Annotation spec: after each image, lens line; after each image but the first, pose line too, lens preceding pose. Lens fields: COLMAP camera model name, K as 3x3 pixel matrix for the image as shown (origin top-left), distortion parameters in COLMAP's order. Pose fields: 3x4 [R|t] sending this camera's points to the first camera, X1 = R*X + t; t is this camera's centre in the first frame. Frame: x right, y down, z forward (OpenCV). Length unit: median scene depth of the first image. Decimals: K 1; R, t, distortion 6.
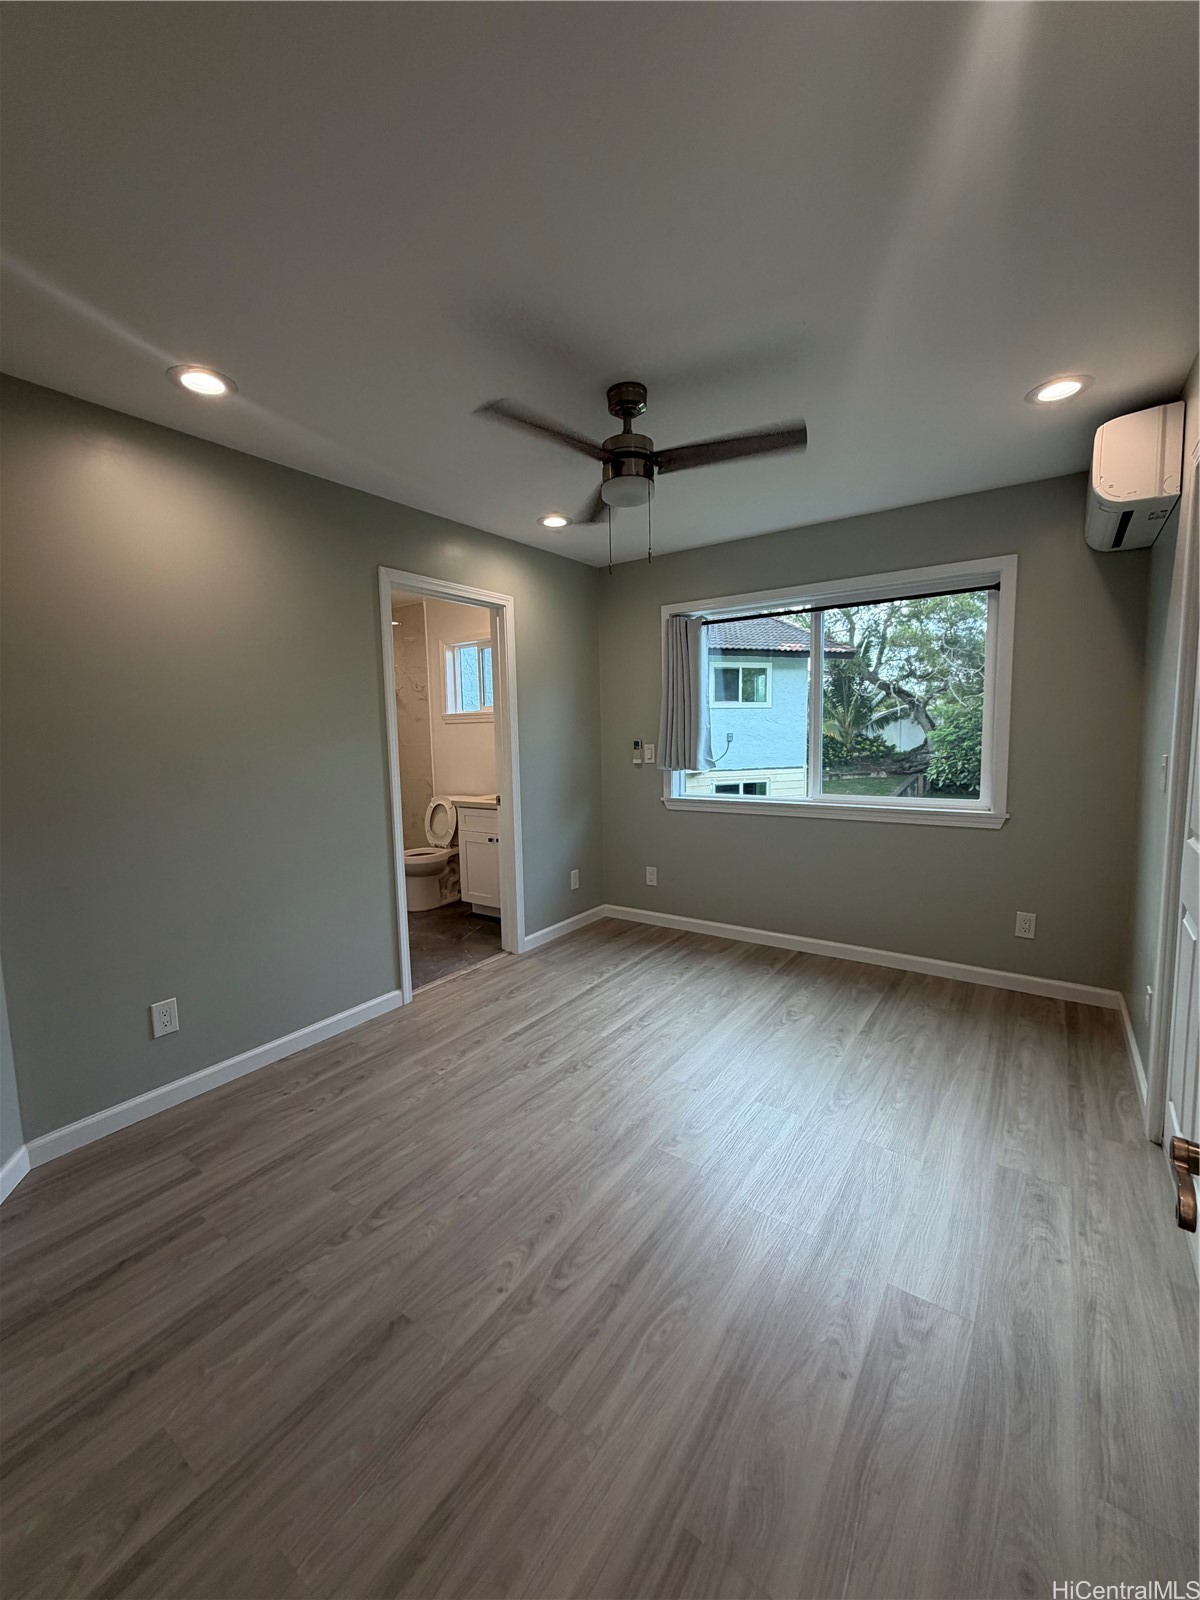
lens RADIAL K [[640.4, 0, 593.3], [0, 640.4, 798.8], [0, 0, 1]] dist [0.002009, 0.000254]
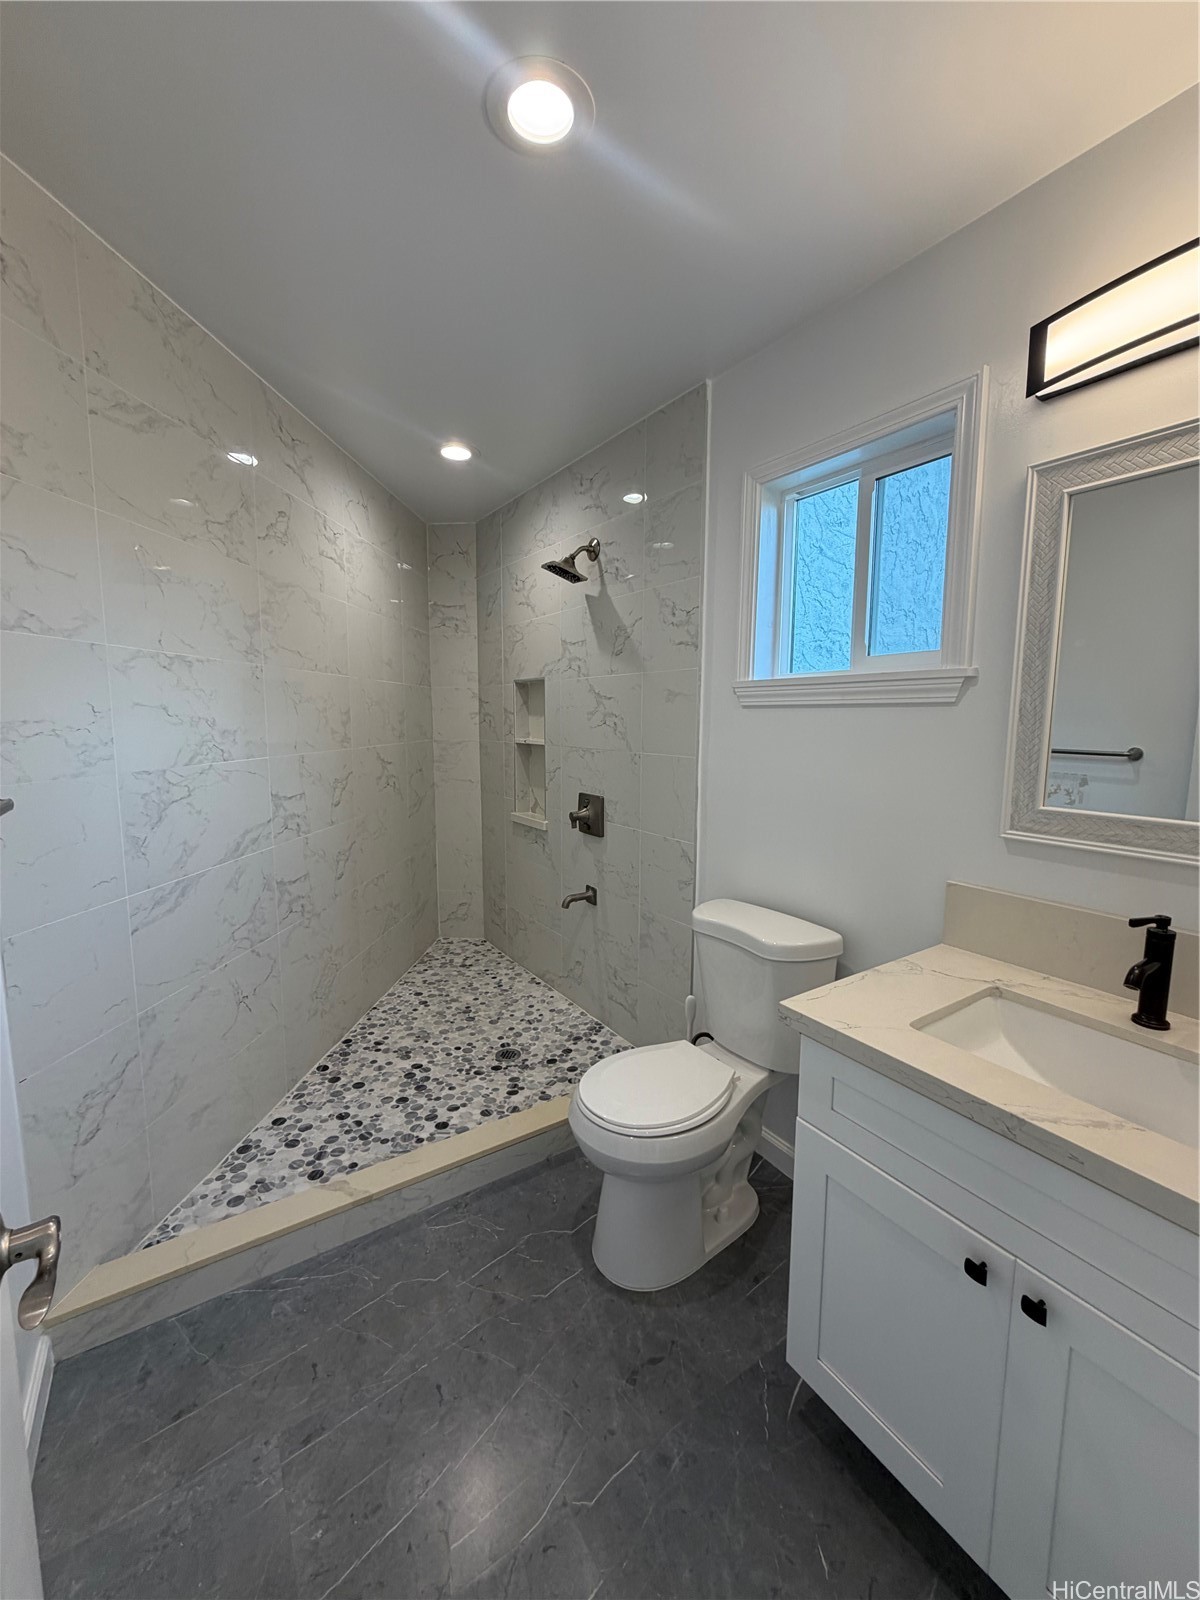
lens RADIAL K [[640.4, 0, 604.0], [0, 640.4, 802.5], [0, 0, 1]] dist [0.002009, 0.000254]
pose [[0.933127, 0.071268, -0.352412, -0.170340], [-0.063504, 0.997417, 0.033560, -0.068714], [0.353893, -0.008936, 0.935243, 0.620979]]
